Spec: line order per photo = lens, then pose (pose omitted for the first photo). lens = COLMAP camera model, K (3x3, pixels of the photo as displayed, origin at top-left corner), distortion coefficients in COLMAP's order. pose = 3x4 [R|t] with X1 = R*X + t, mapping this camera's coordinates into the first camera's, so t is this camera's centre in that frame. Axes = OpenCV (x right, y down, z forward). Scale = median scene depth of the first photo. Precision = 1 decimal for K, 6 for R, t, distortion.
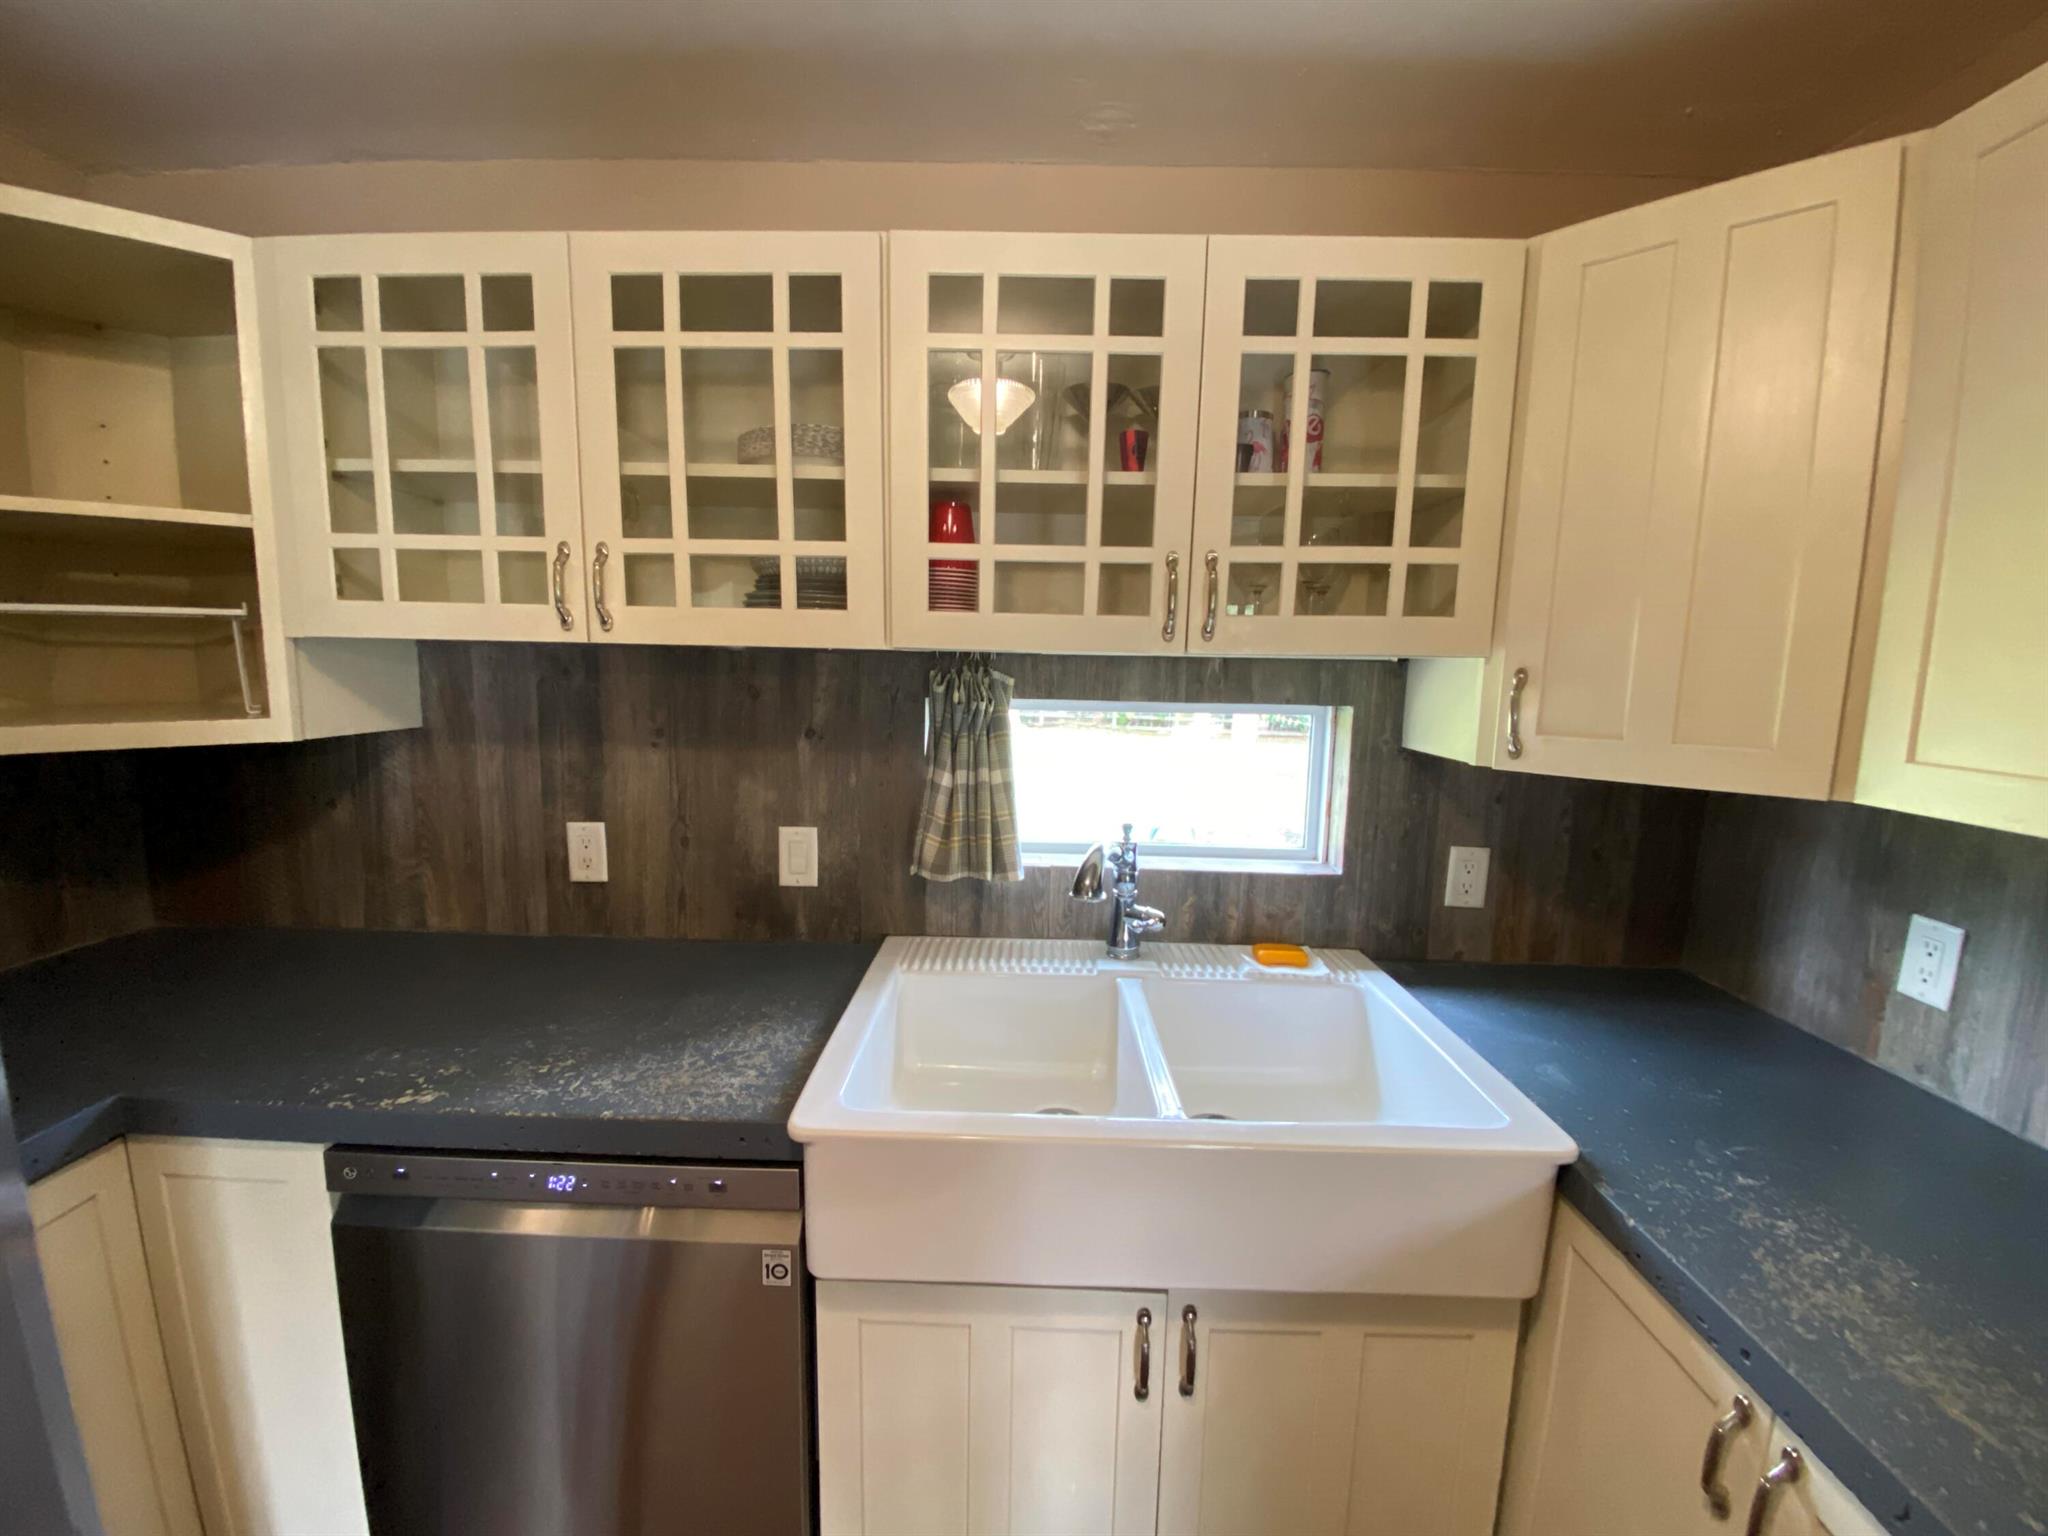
lens RADIAL K [[828.9, 0, 1018.9], [0, 828.9, 775.6], [0, 0, 1]] dist [0.033518, -0.025227]
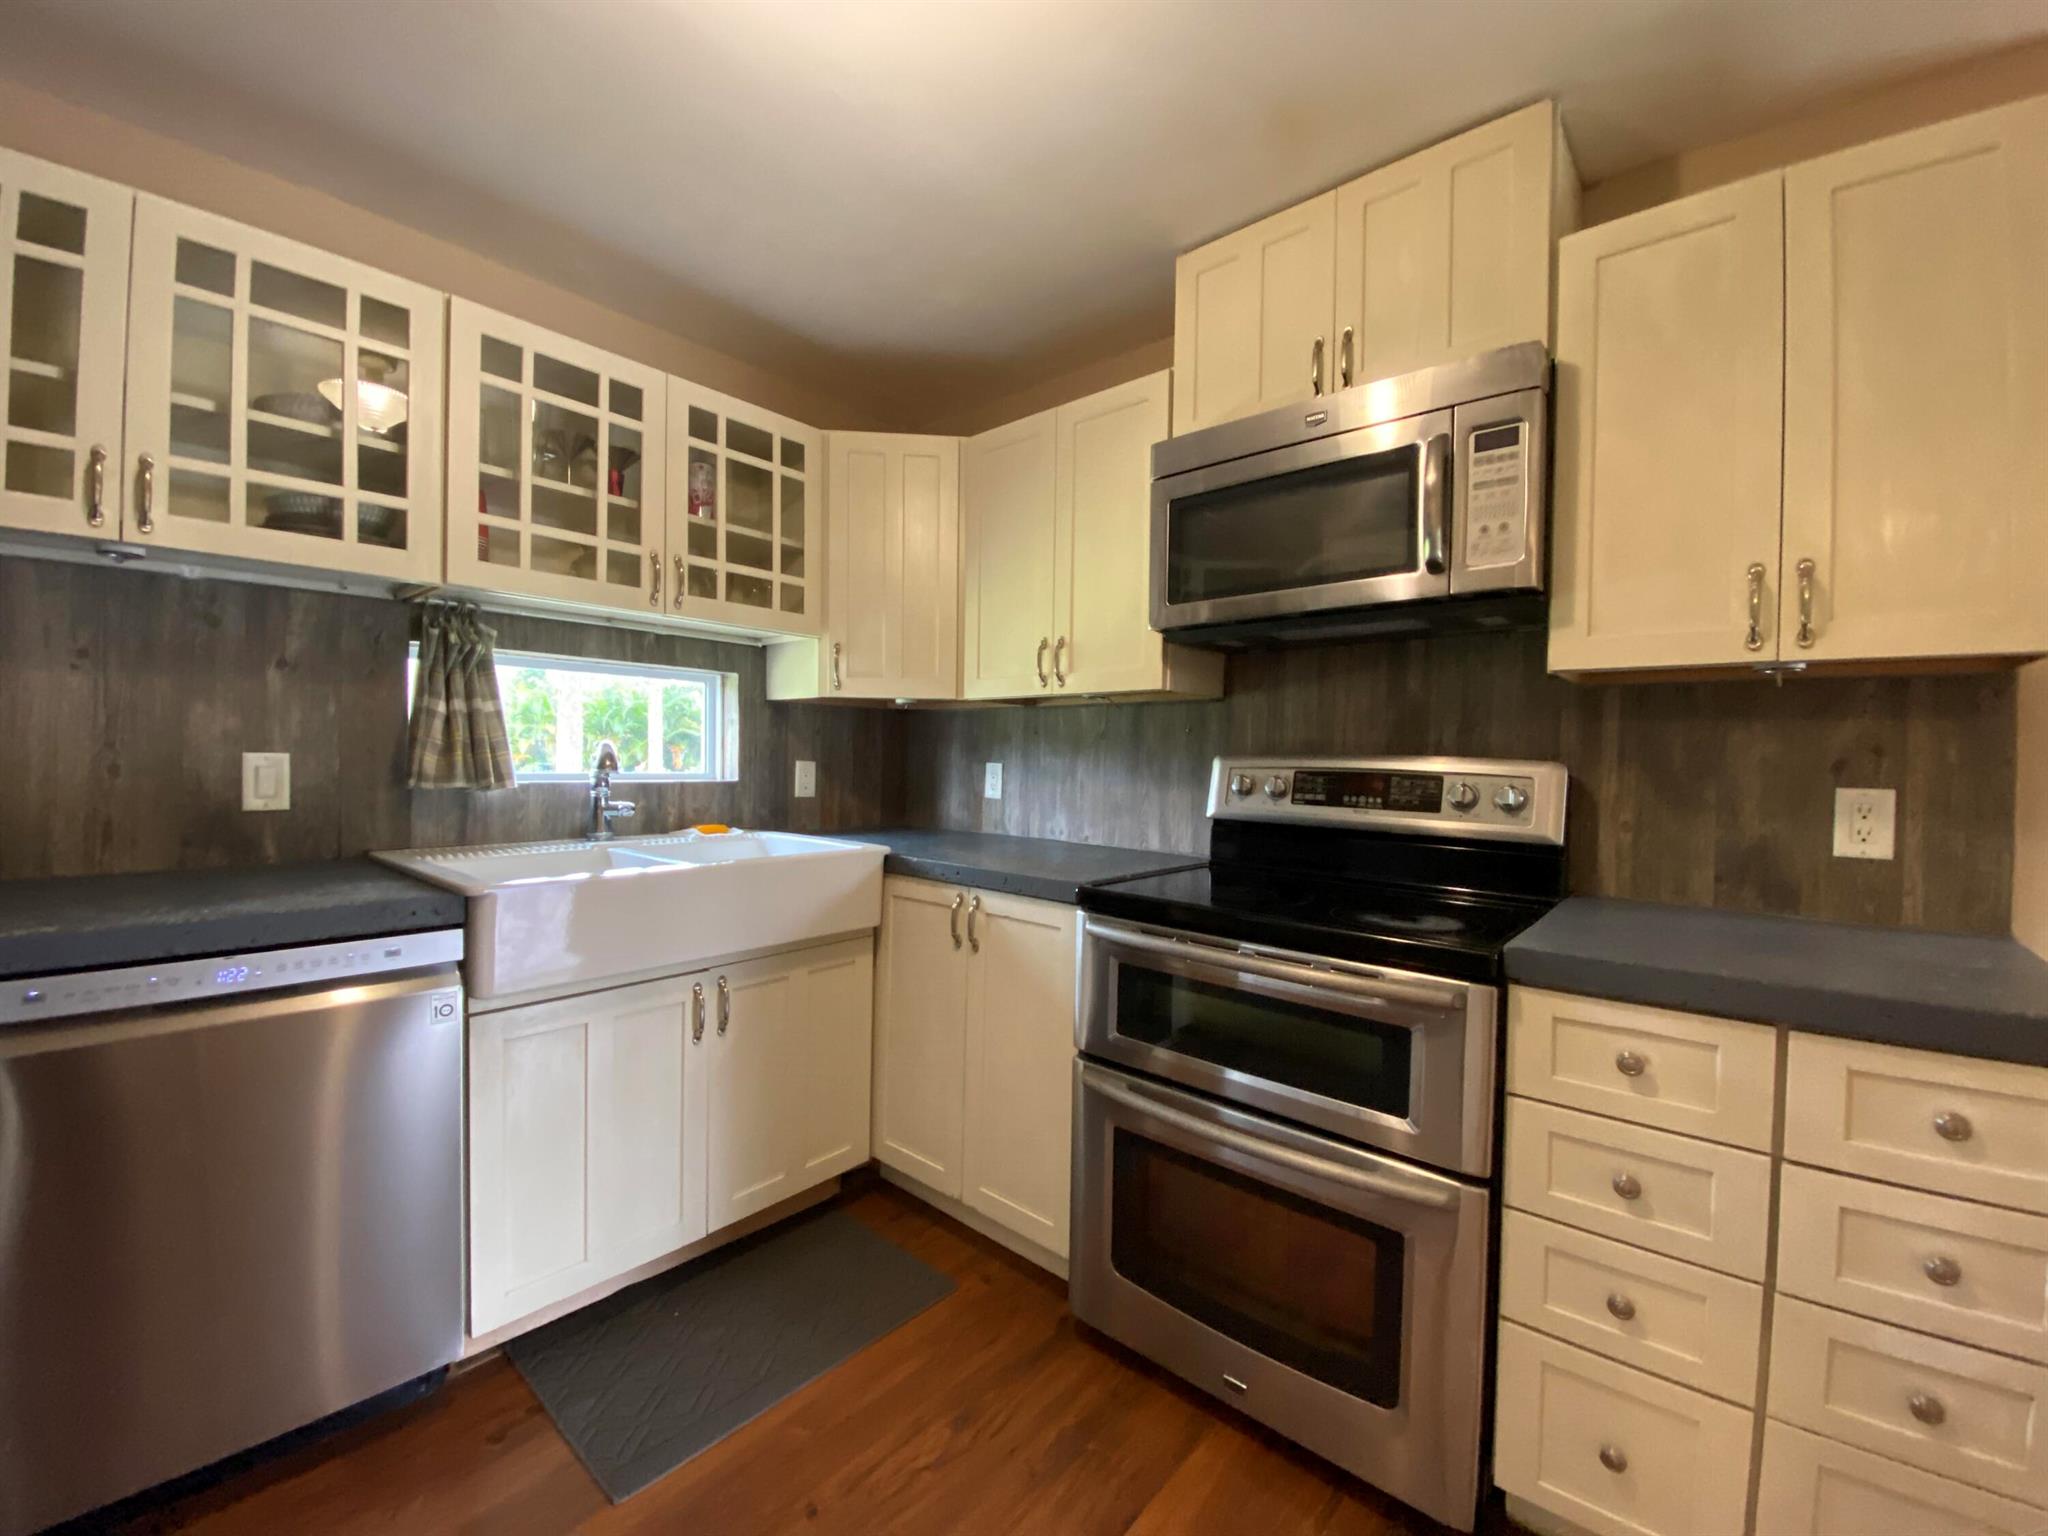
lens RADIAL K [[819.5, 0, 1023.9], [0, 819.5, 771.7], [0, 0, 1]] dist [0.014124, -0.017468]
pose [[0.643069, -0.022810, 0.765469, -0.567551], [0.096941, 0.993940, -0.051823, 0.298753], [-0.759648, 0.107531, 0.641383, -0.505163]]
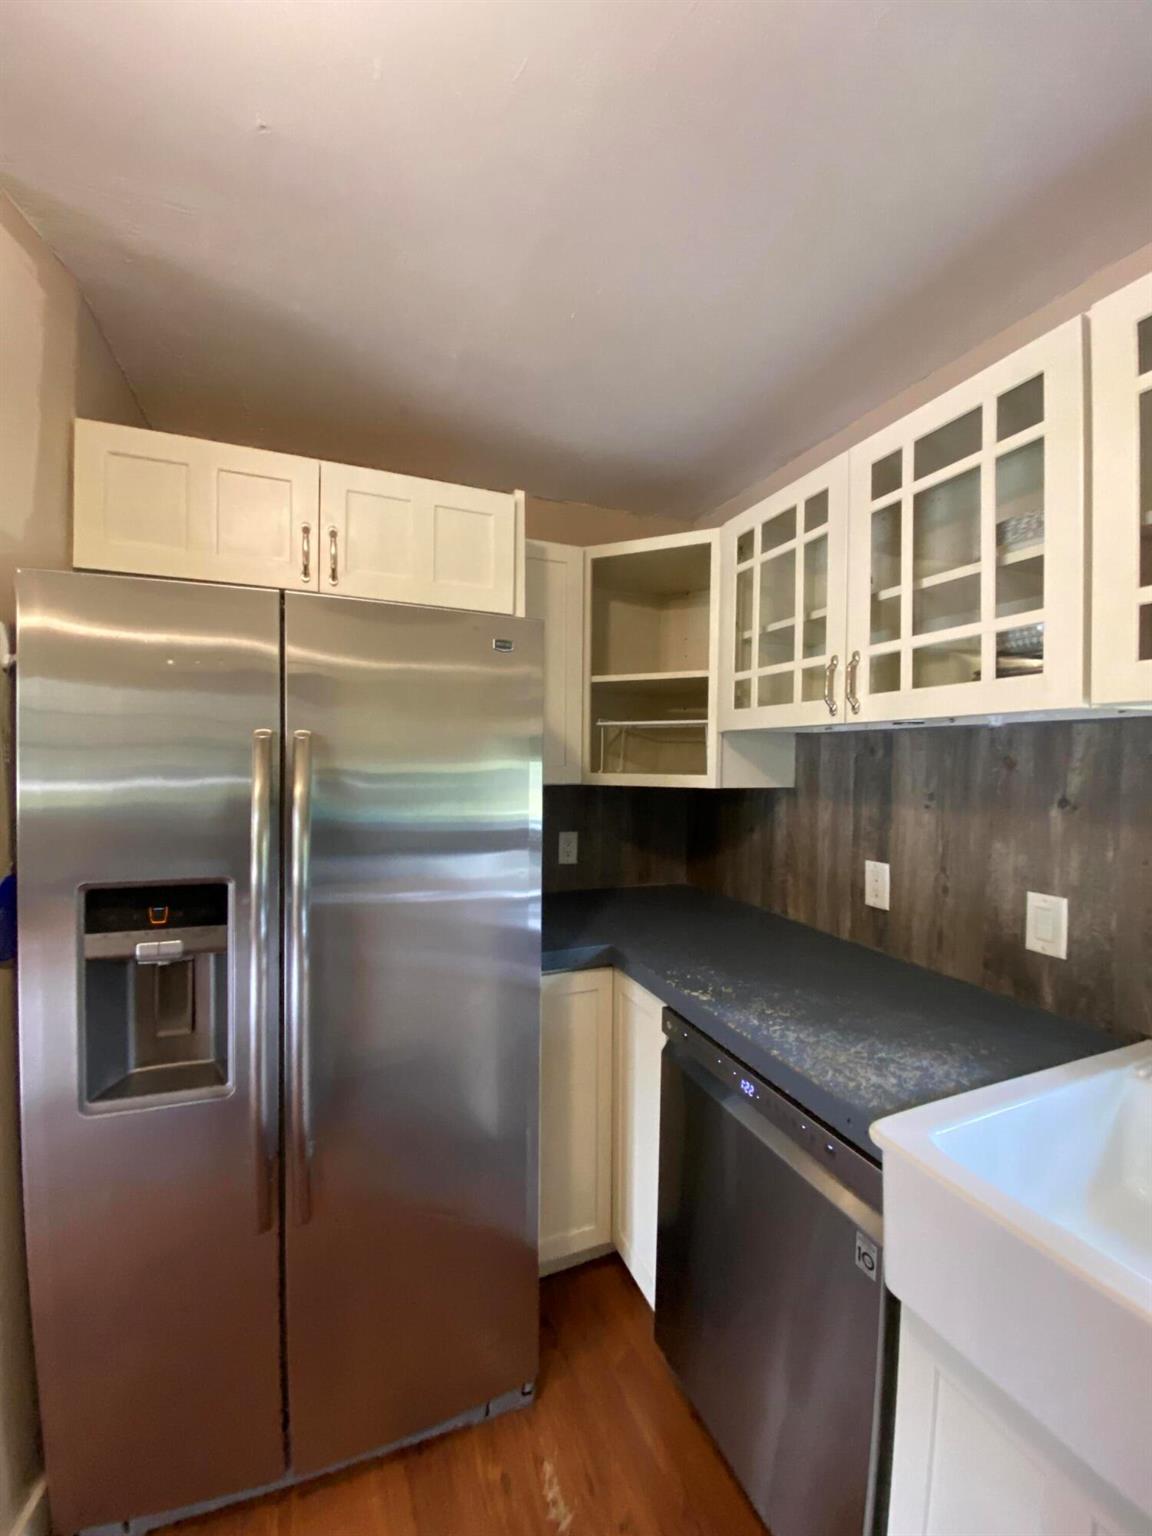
lens RADIAL K [[621.7, 0, 576.0], [0, 621.7, 768.0], [0, 0, 1]] dist [0.033518, -0.025227]
pose [[0.404507, 0.000185, -0.914535, 0.265372], [-0.127809, 0.990198, -0.056331, 0.032523], [0.905560, 0.139672, 0.400565, 0.181829]]
